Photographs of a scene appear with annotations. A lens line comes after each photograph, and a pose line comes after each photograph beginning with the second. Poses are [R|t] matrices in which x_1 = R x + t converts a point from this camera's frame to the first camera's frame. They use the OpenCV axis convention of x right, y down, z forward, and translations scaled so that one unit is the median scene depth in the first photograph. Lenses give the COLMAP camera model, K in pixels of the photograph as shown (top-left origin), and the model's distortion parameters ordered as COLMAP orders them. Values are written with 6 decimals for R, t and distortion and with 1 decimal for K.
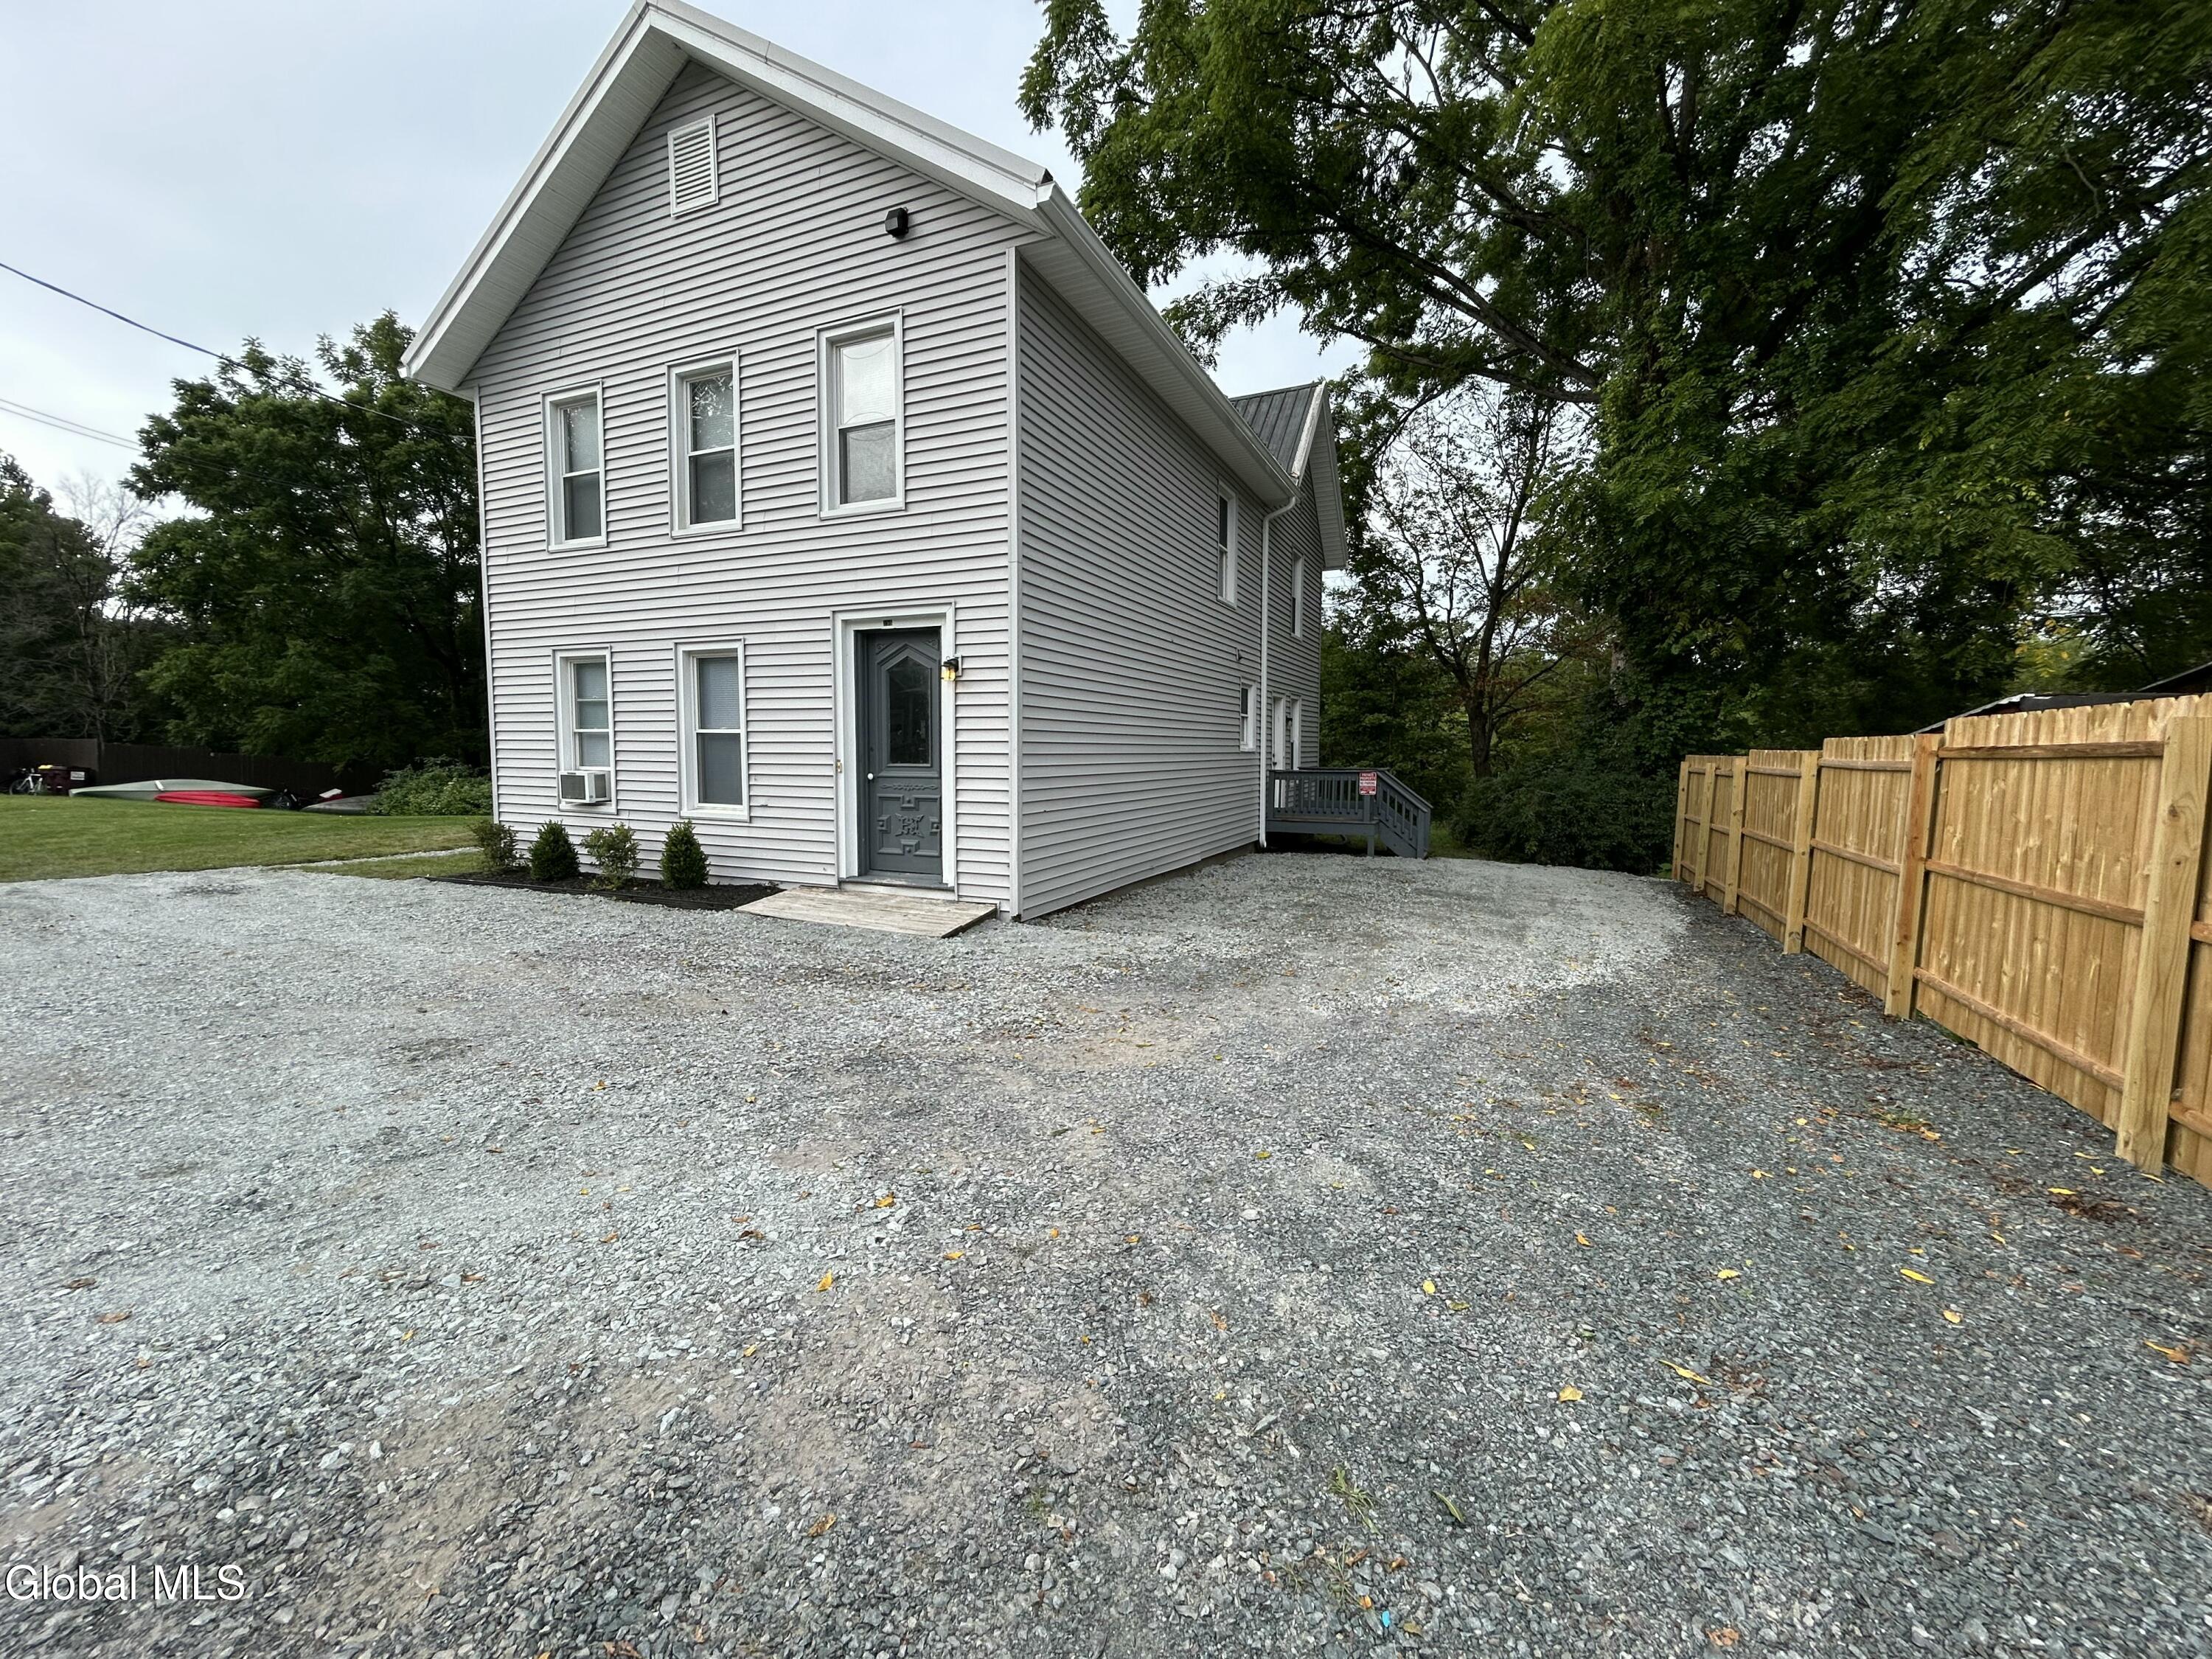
lens RADIAL K [[900.0, 0, 1107.9], [0, 900.0, 830.7], [0, 0, 1]] dist [-0.004050, -0.000044]
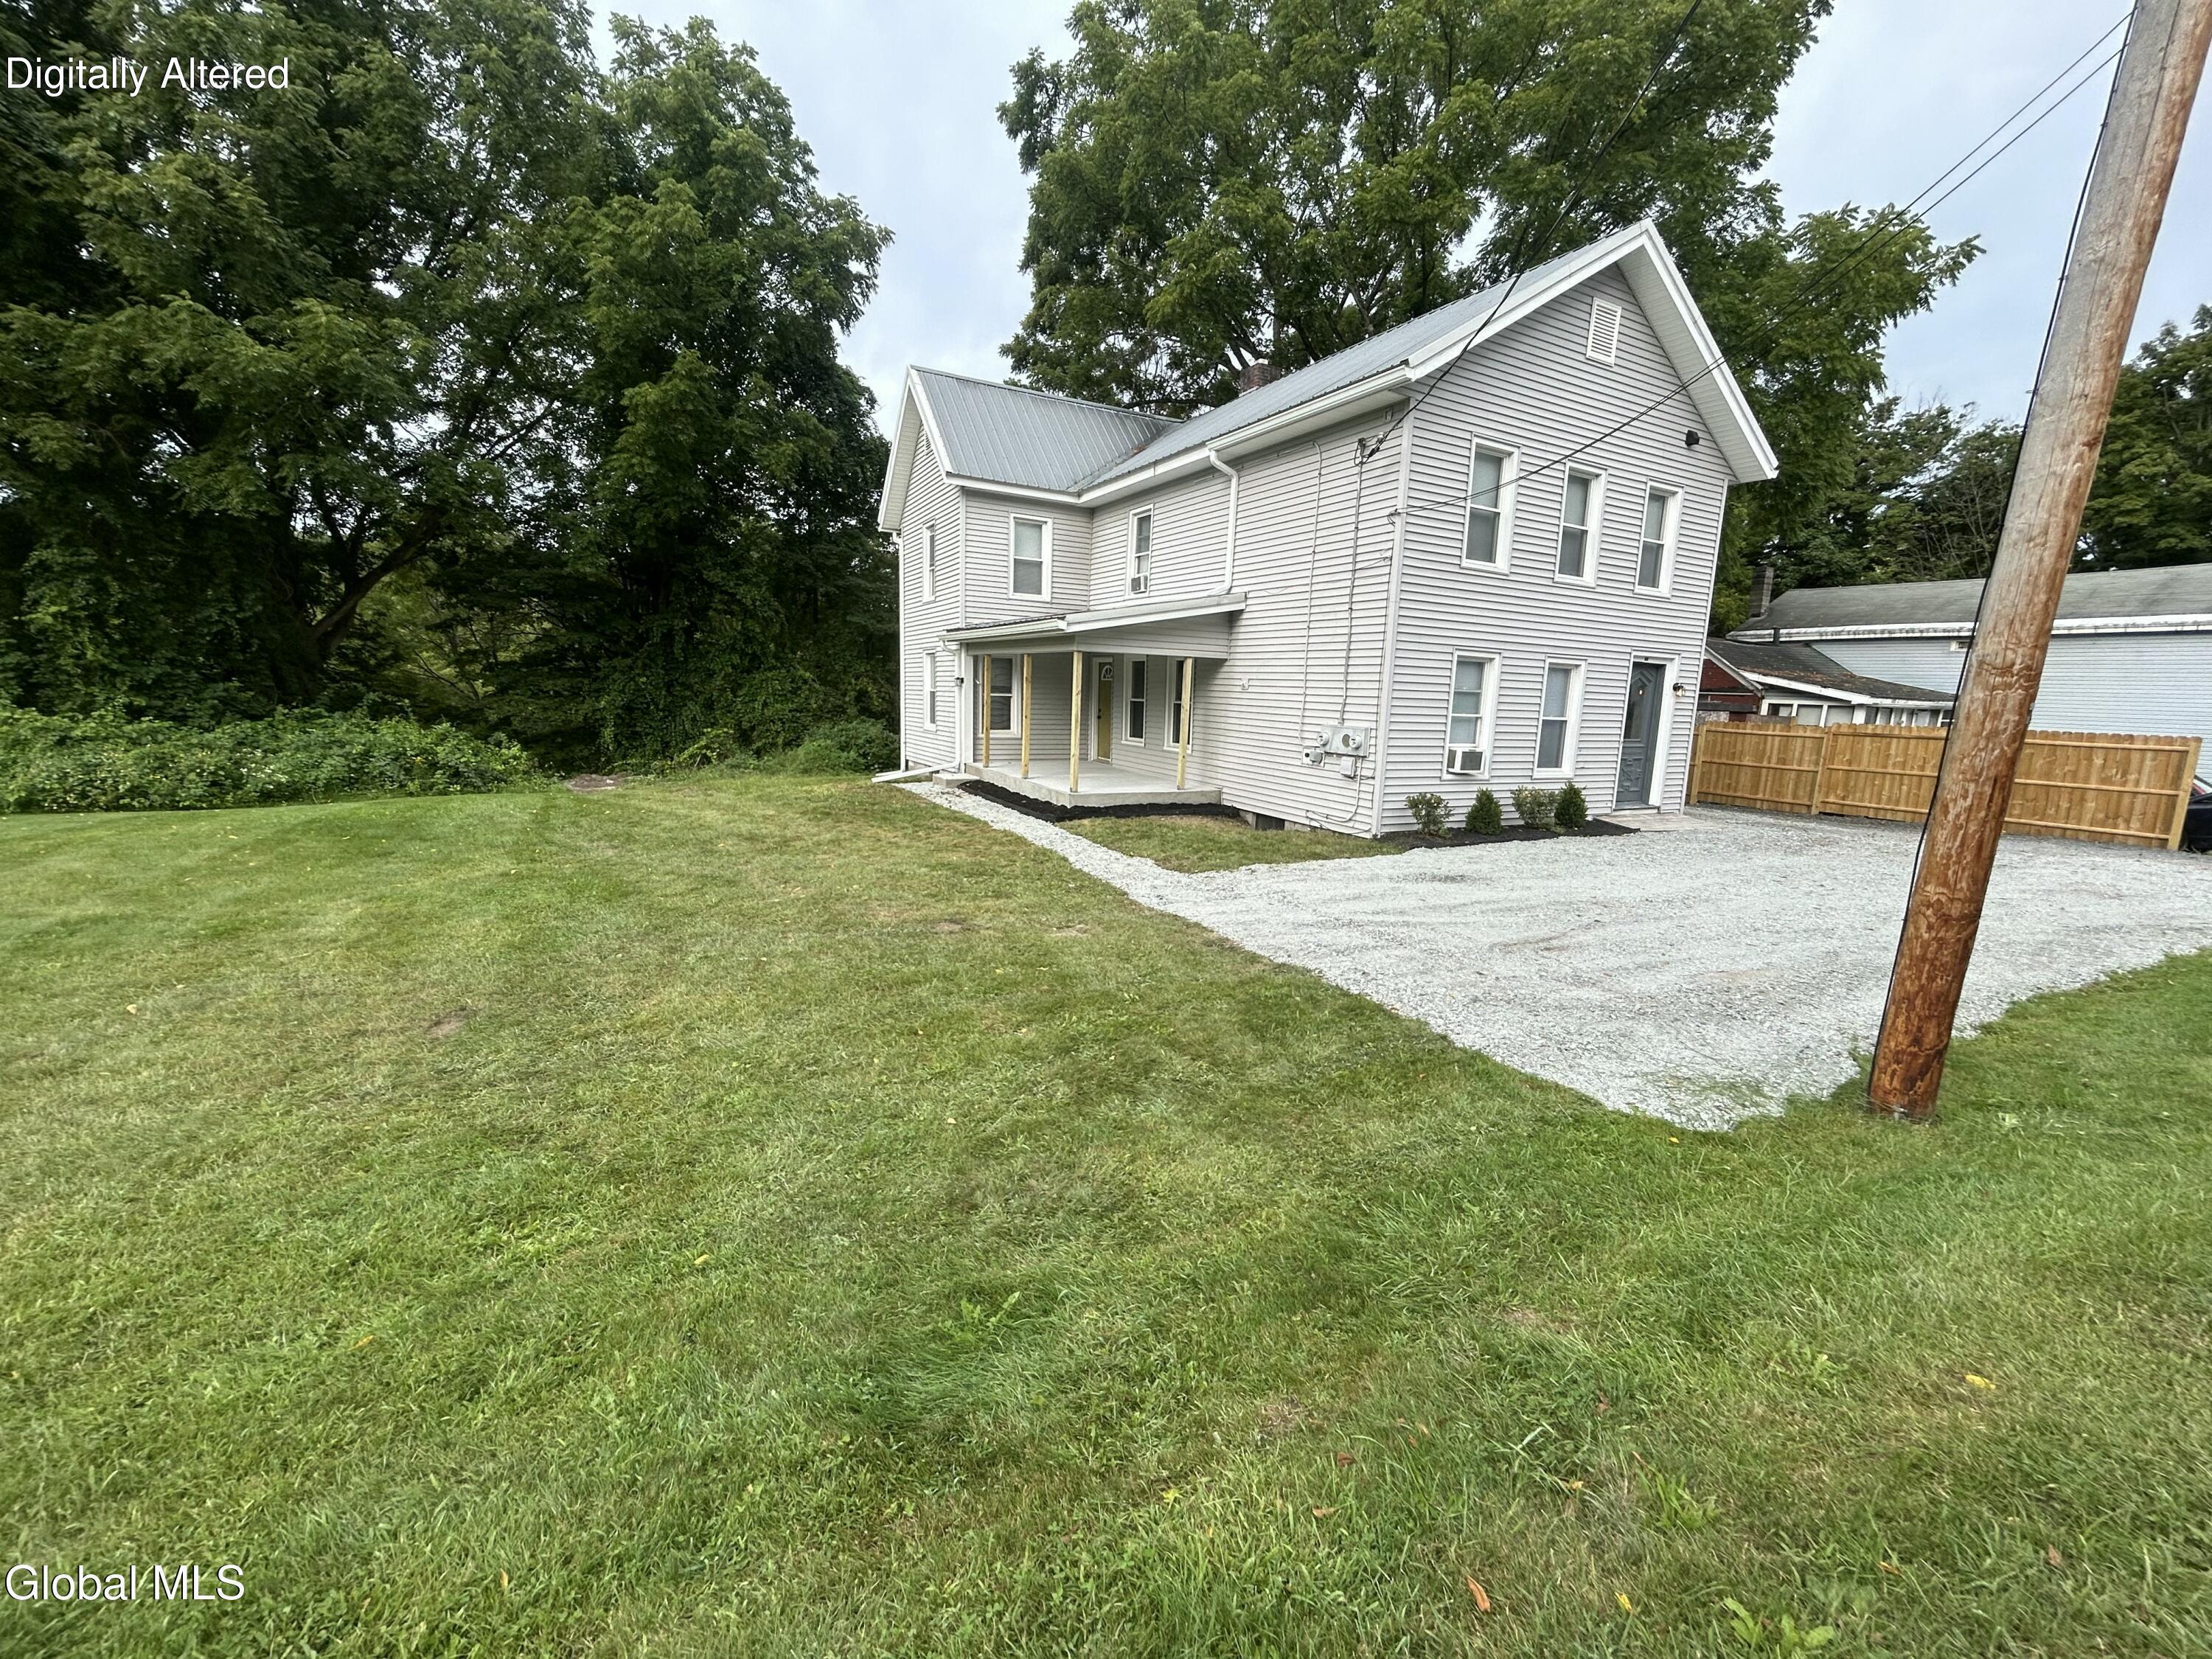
lens RADIAL K [[900.0, 0, 1107.9], [0, 900.0, 830.7], [0, 0, 1]] dist [-0.004050, -0.000044]
pose [[0.612740, -0.107636, 0.782920, -2.068218], [0.035540, 0.993432, 0.108763, -0.115396], [-0.789485, -0.038819, 0.612541, 0.673520]]
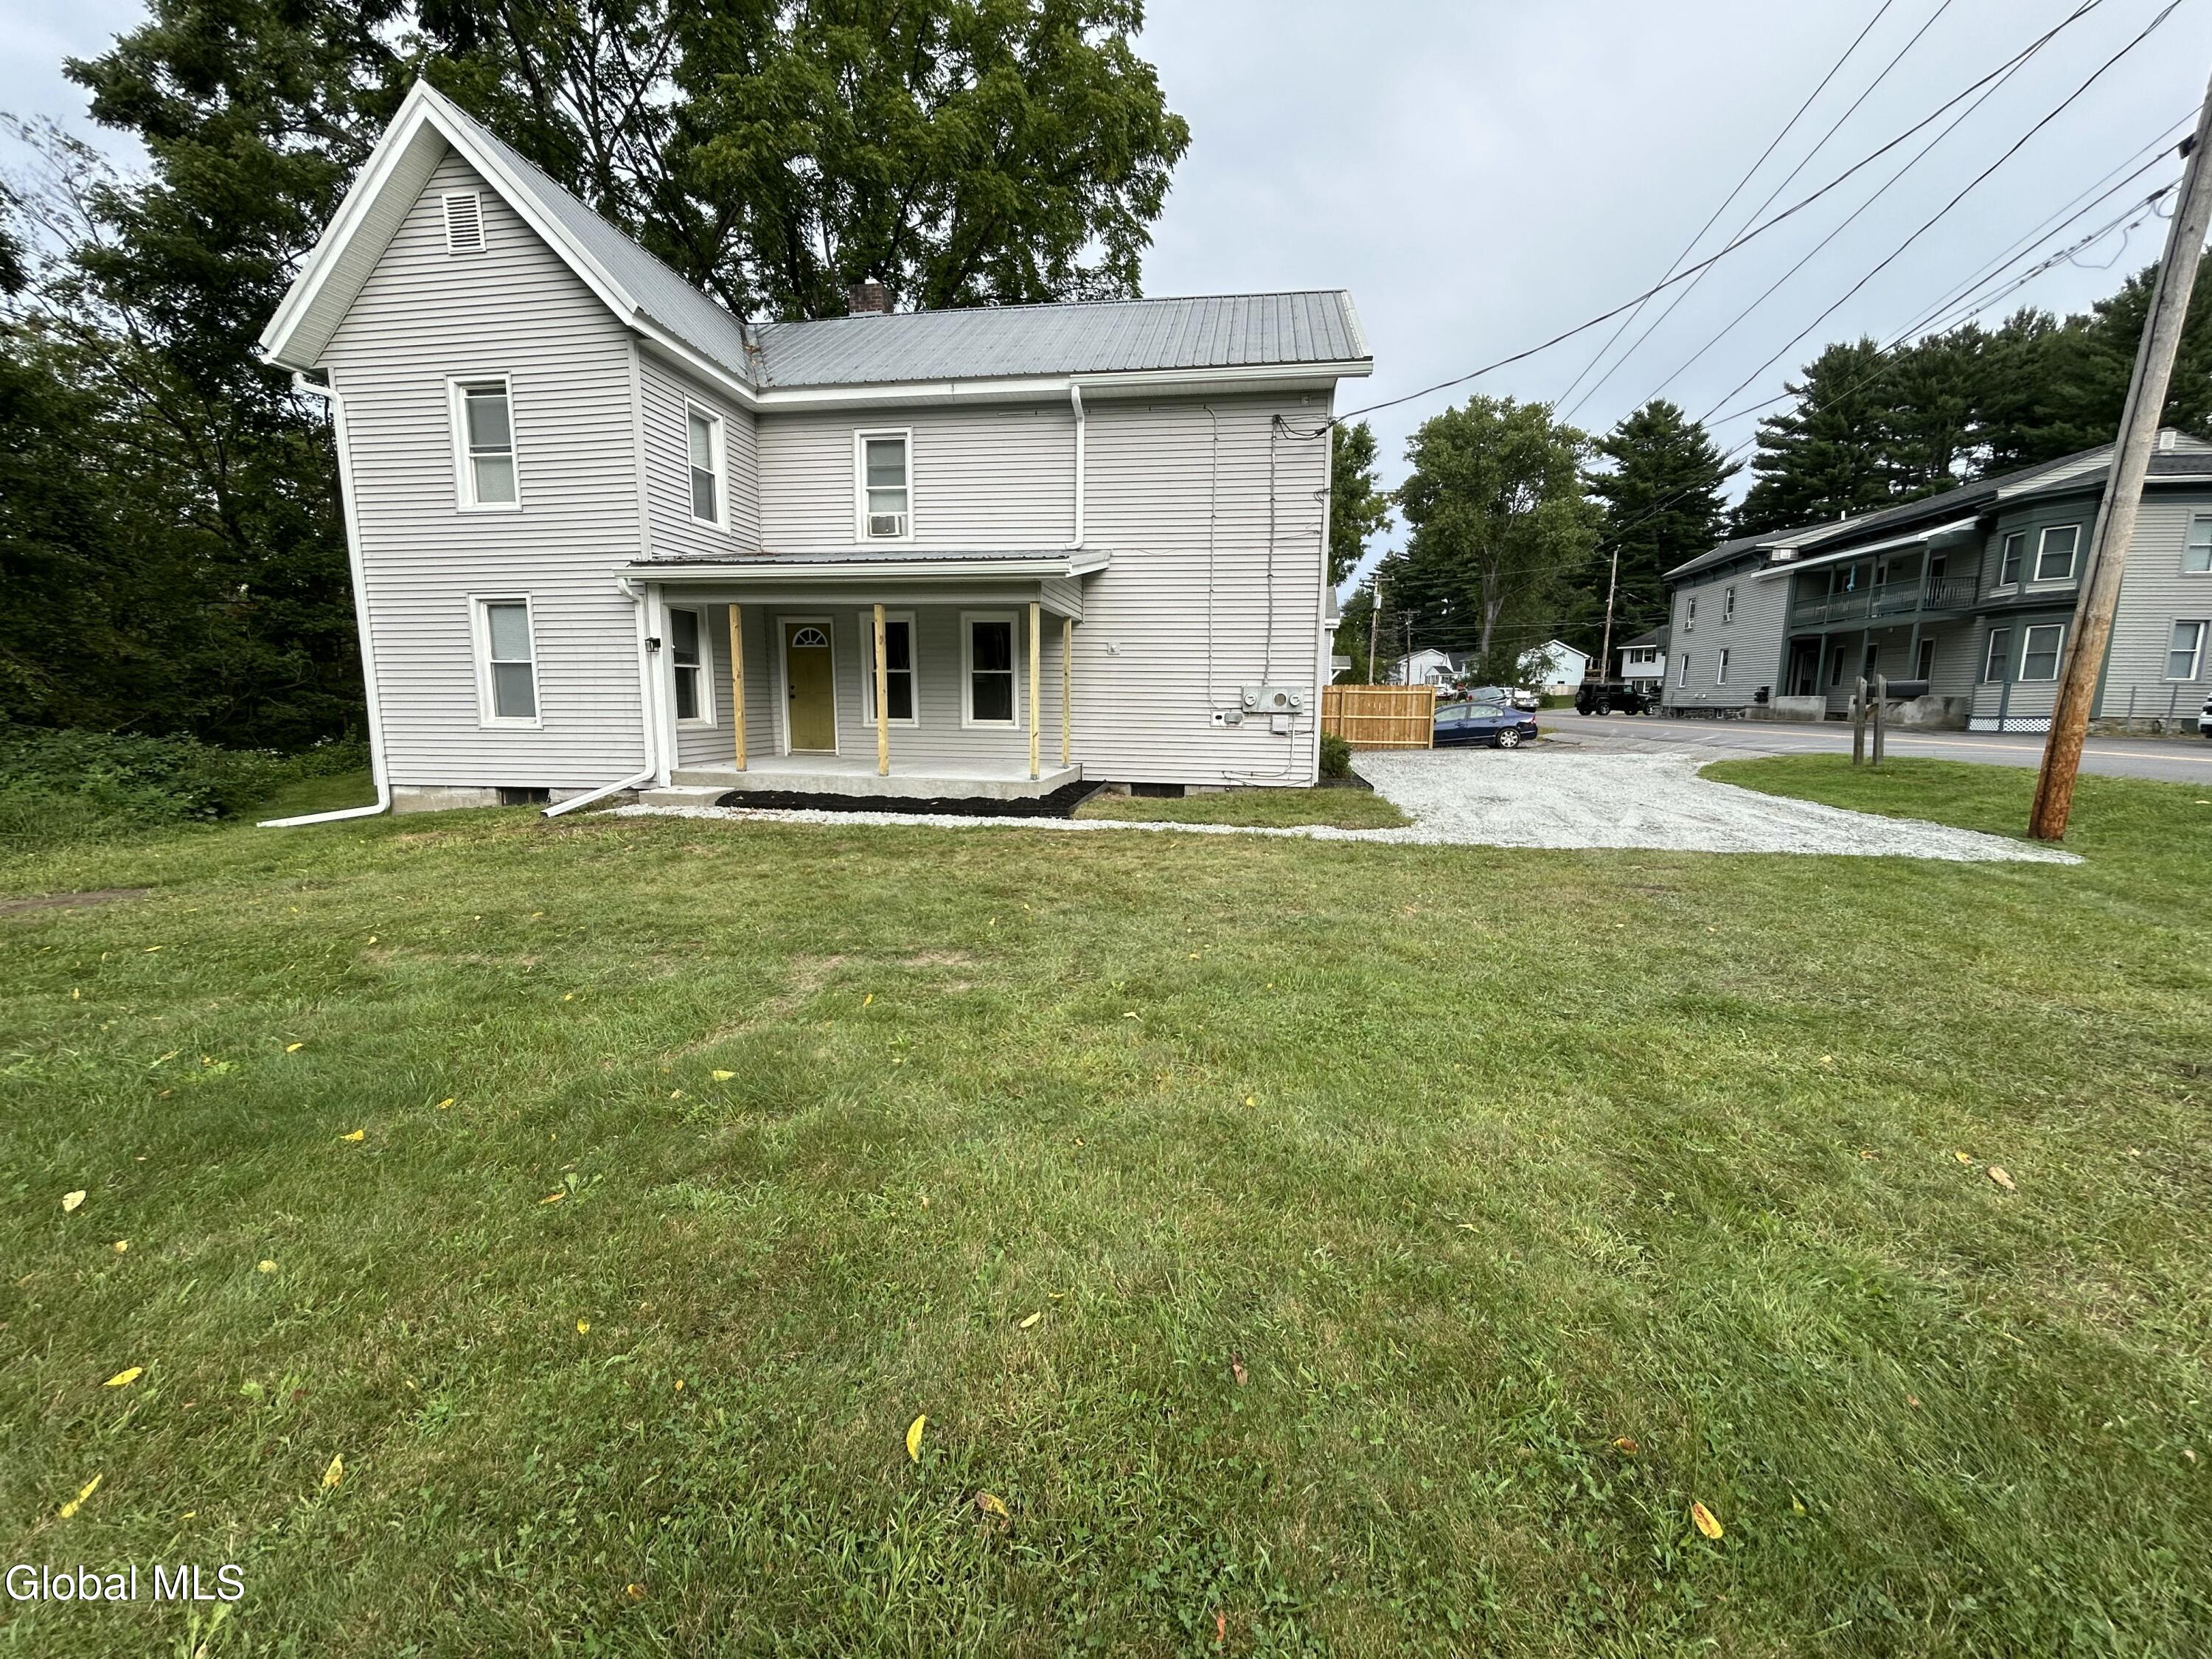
lens RADIAL K [[885.4, 0, 1109.8], [0, 885.4, 837.6], [0, 0, 1]] dist [-0.000922, 0.000588]
pose [[-0.262929, -0.158327, 0.951736, -2.104129], [0.071507, 0.980533, 0.182872, -0.158275], [-0.962162, 0.116139, -0.246489, 2.049006]]
